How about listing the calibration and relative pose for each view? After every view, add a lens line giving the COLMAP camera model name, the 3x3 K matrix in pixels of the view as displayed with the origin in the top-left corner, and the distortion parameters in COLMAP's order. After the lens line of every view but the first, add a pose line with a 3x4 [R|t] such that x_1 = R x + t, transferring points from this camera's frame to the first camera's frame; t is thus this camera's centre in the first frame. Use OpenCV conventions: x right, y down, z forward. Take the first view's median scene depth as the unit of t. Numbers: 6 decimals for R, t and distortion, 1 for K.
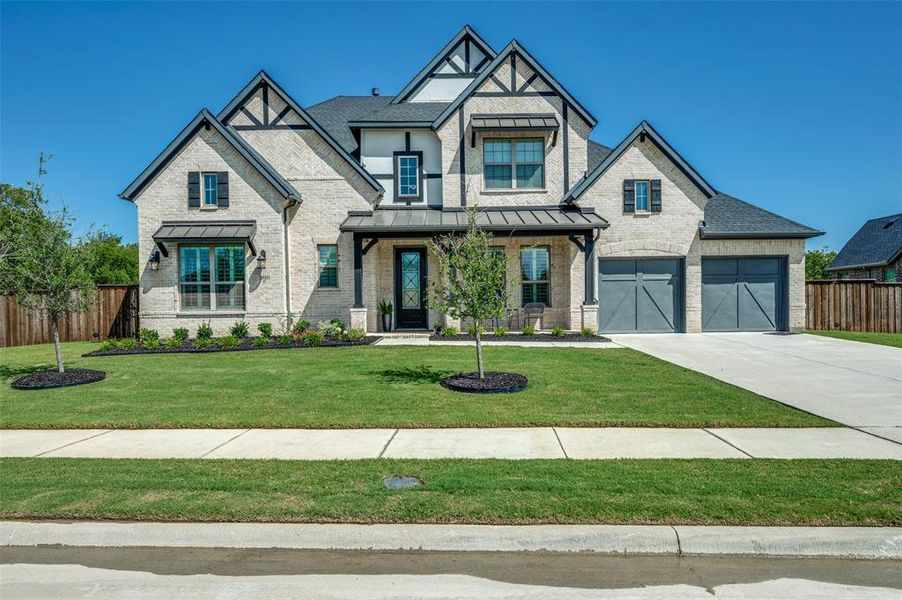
lens RADIAL K [[399.4, 0, 446.4], [0, 399.4, 326.5], [0, 0, 1]] dist [-0.004437, -0.000654]
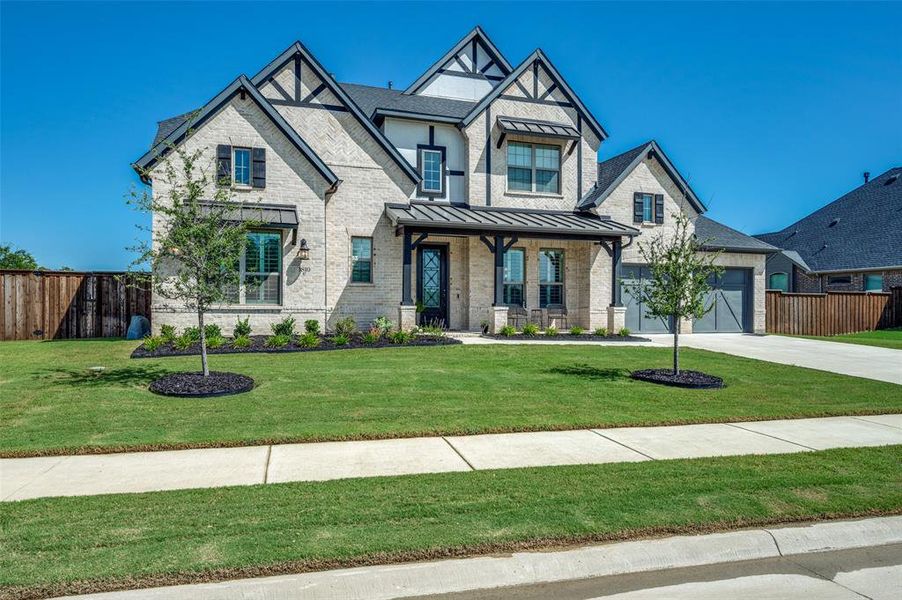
lens RADIAL K [[399.4, 0, 446.4], [0, 399.4, 326.5], [0, 0, 1]] dist [-0.004437, -0.000654]
pose [[0.979102, 0.009204, 0.203161, -0.264680], [-0.009108, 0.999958, -0.001408, 0.004061], [-0.203166, -0.000471, 0.979144, 0.038689]]
